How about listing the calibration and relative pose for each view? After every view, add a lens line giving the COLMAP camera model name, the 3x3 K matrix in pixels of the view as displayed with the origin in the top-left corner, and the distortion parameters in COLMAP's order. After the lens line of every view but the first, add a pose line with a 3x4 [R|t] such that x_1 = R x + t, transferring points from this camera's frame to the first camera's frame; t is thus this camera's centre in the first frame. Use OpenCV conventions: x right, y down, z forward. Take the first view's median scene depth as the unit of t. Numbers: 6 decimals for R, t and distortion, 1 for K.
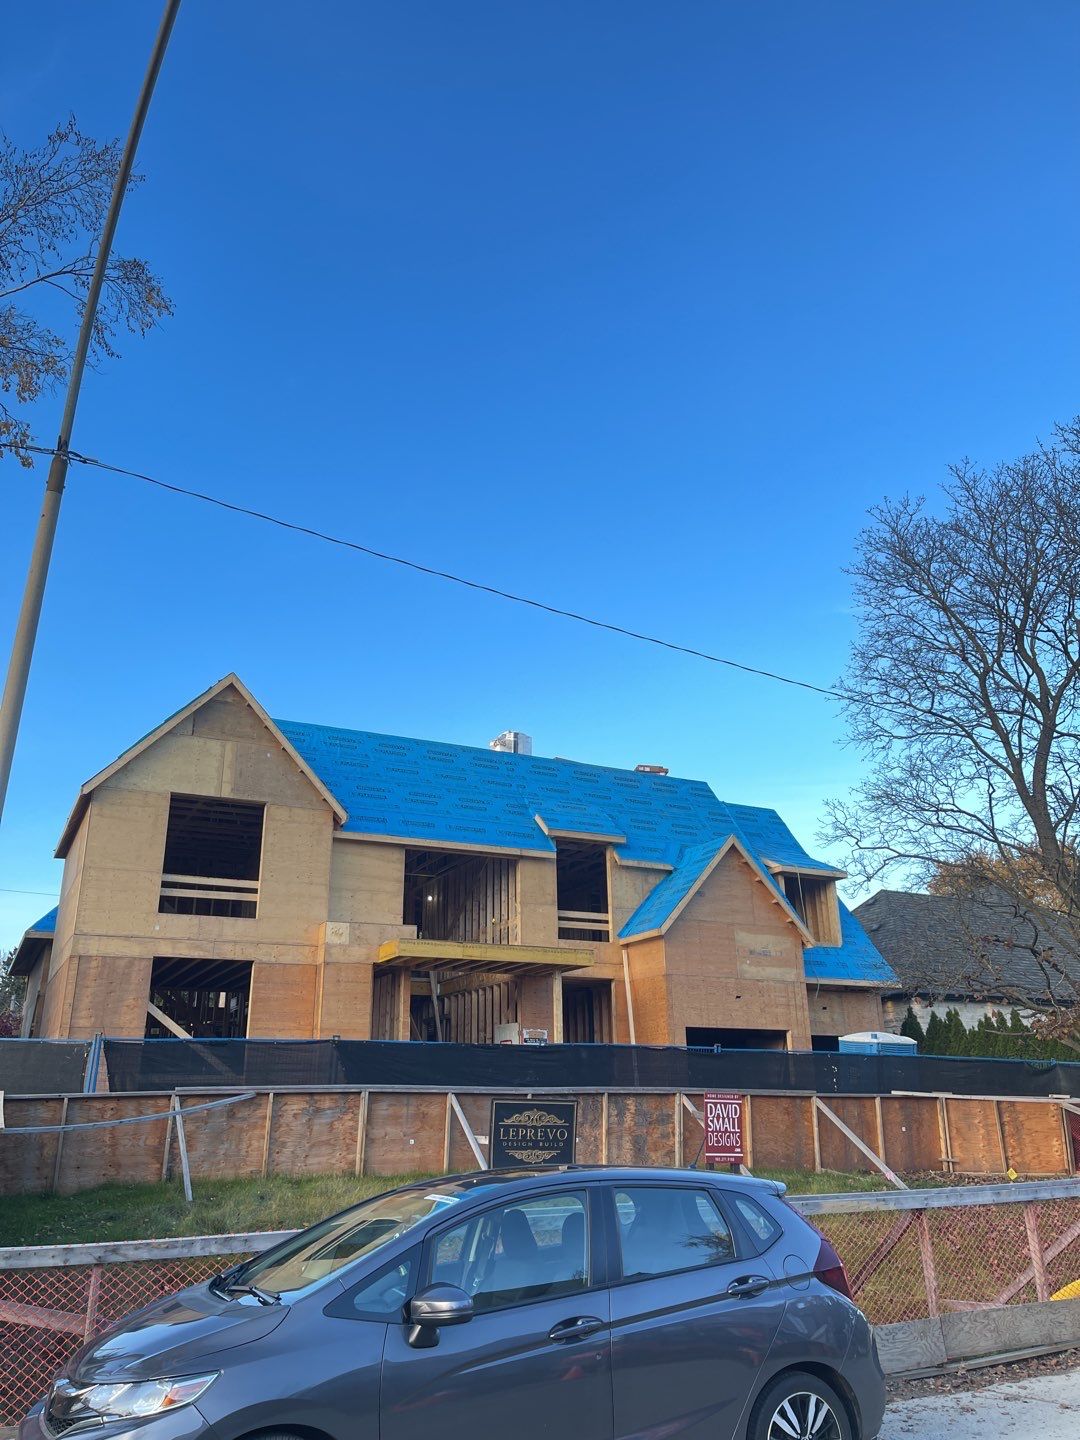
lens RADIAL K [[1059.4, 0, 547.5], [0, 1059.4, 727.2], [0, 0, 1]] dist [0.051200, -0.040708]
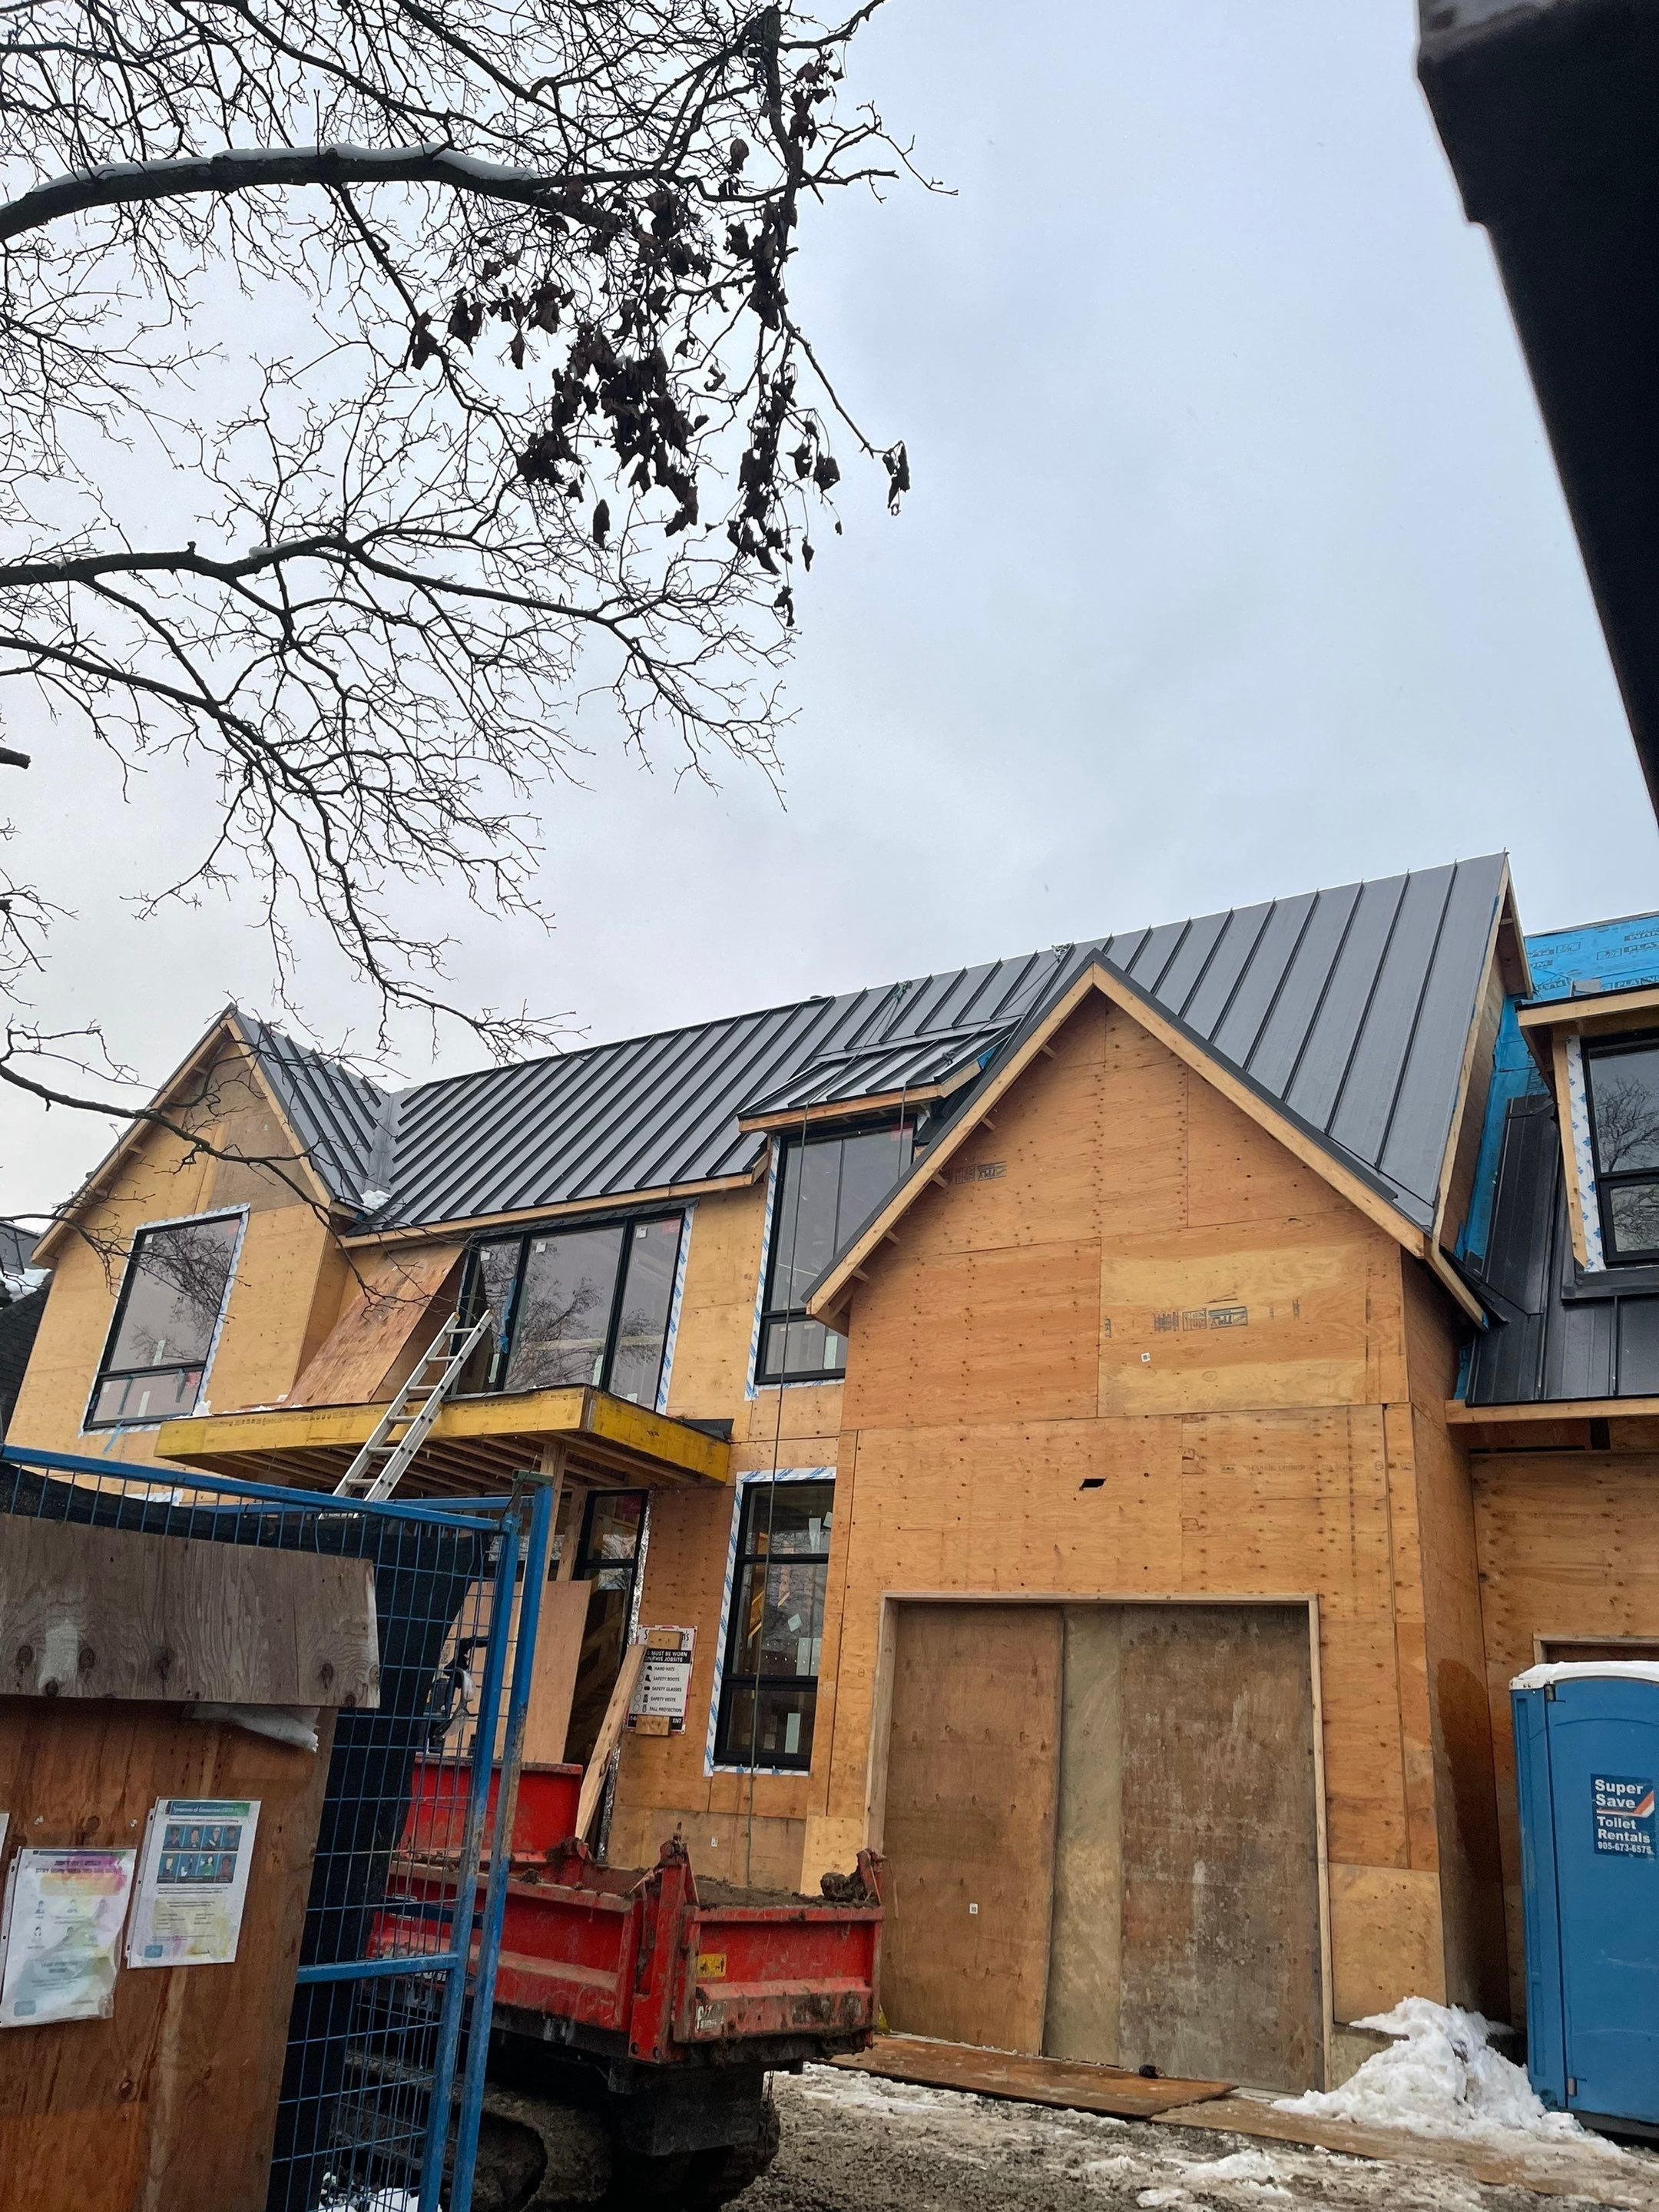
lens RADIAL K [[1627.3, 0, 841.0], [0, 1627.3, 1117.0], [0, 0, 1]] dist [0.051200, -0.040708]
pose [[0.492979, -0.300583, -0.816469, 0.512050], [0.204836, 0.952145, -0.226853, 0.238915], [0.845585, -0.055409, 0.530958, 0.702277]]
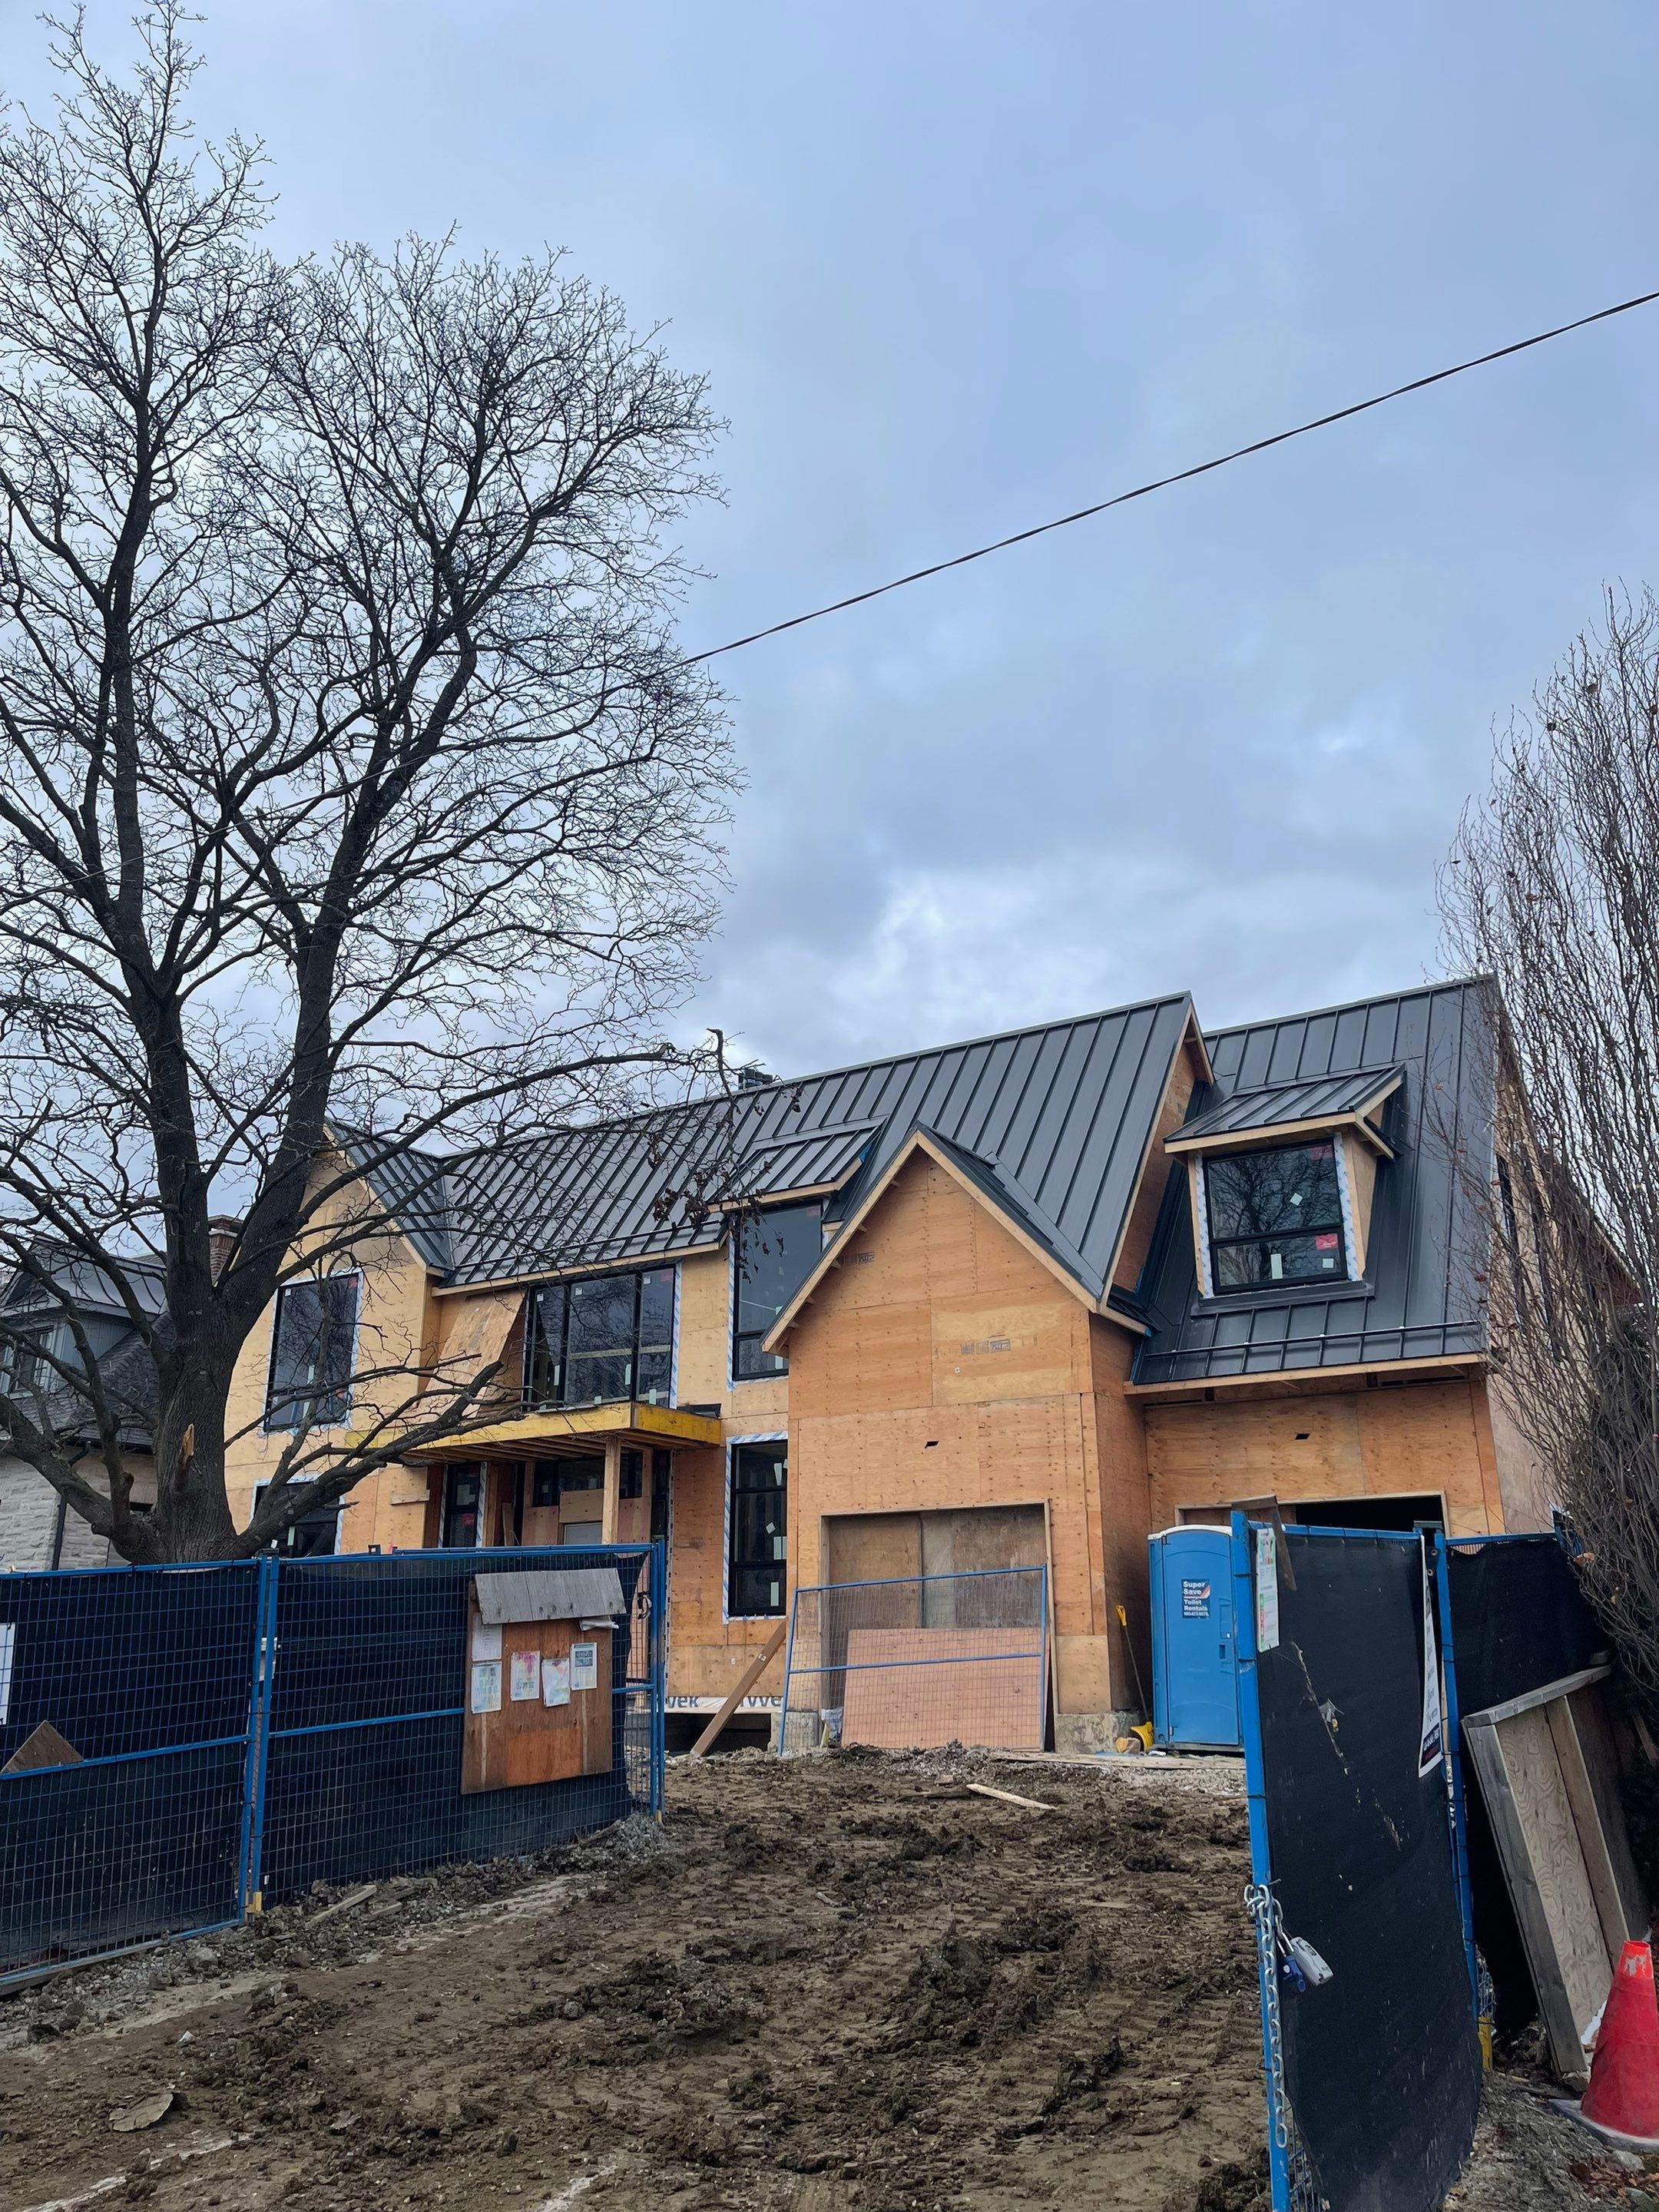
lens RADIAL K [[1631.4, 0, 831.5], [0, 1631.4, 1102.6], [0, 0, 1]] dist [0.072894, -0.098268]
pose [[0.498740, -0.275597, -0.821770, 0.806095], [0.286744, 0.947180, -0.143628, 0.193384], [0.817947, -0.164004, 0.551422, 0.551051]]
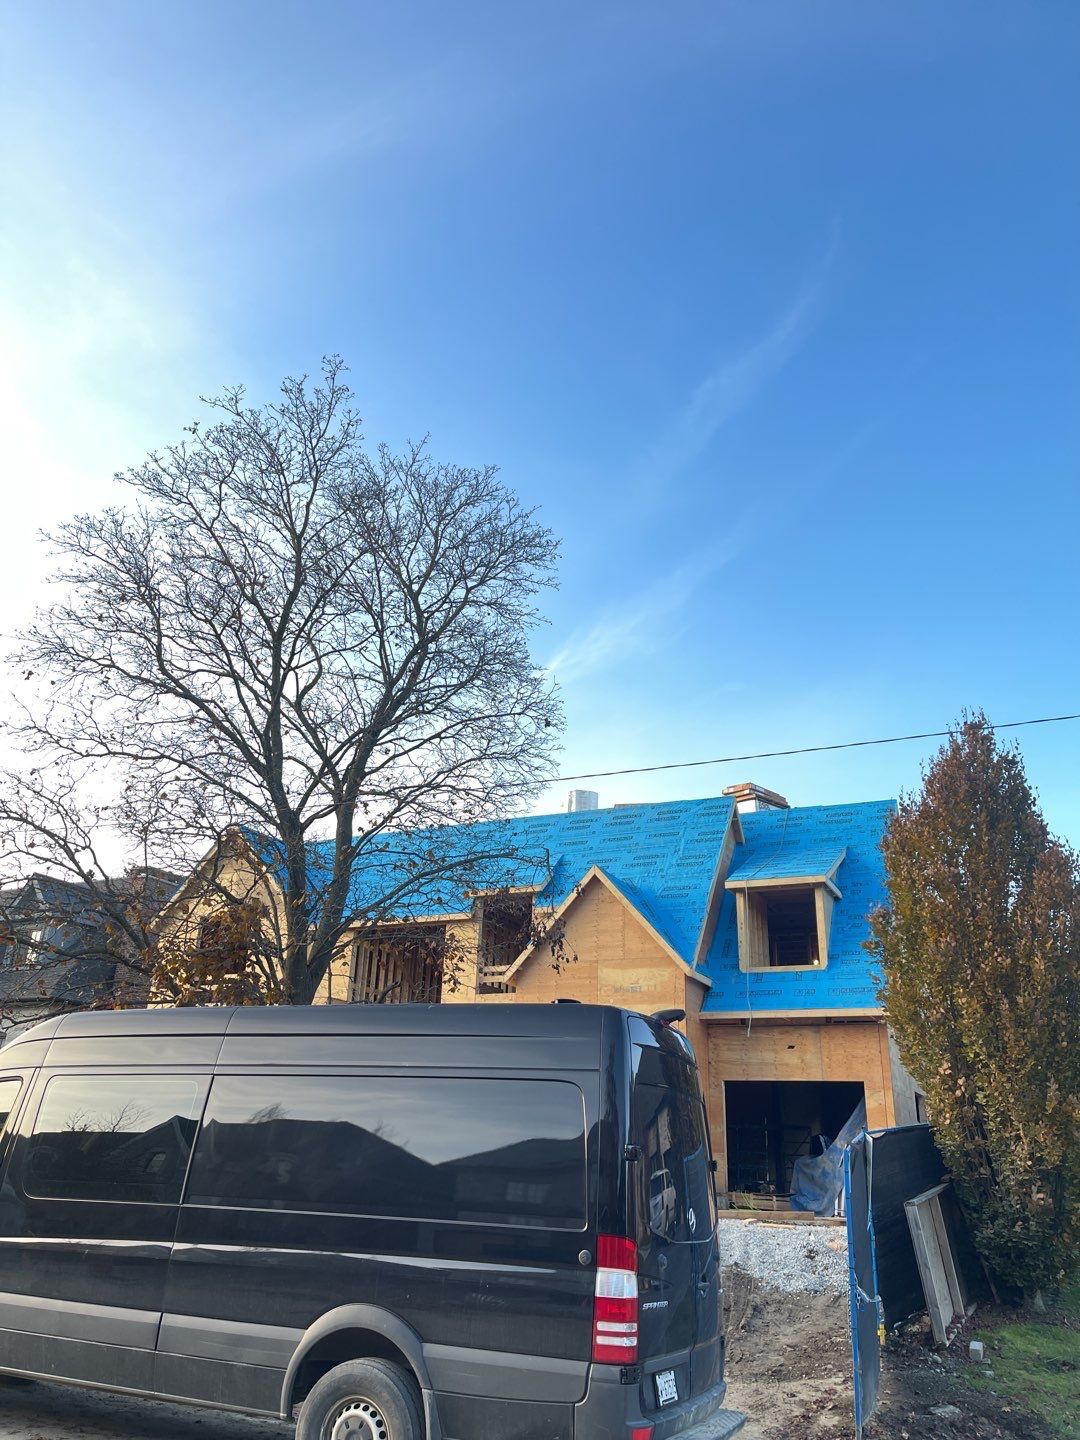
lens RADIAL K [[1059.4, 0, 547.5], [0, 1059.4, 727.2], [0, 0, 1]] dist [0.051200, -0.040708]
pose [[0.584989, -0.273664, -0.763476, 0.911459], [0.229898, 0.958694, -0.167488, 0.133953], [0.777776, -0.077543, 0.623740, 0.399751]]
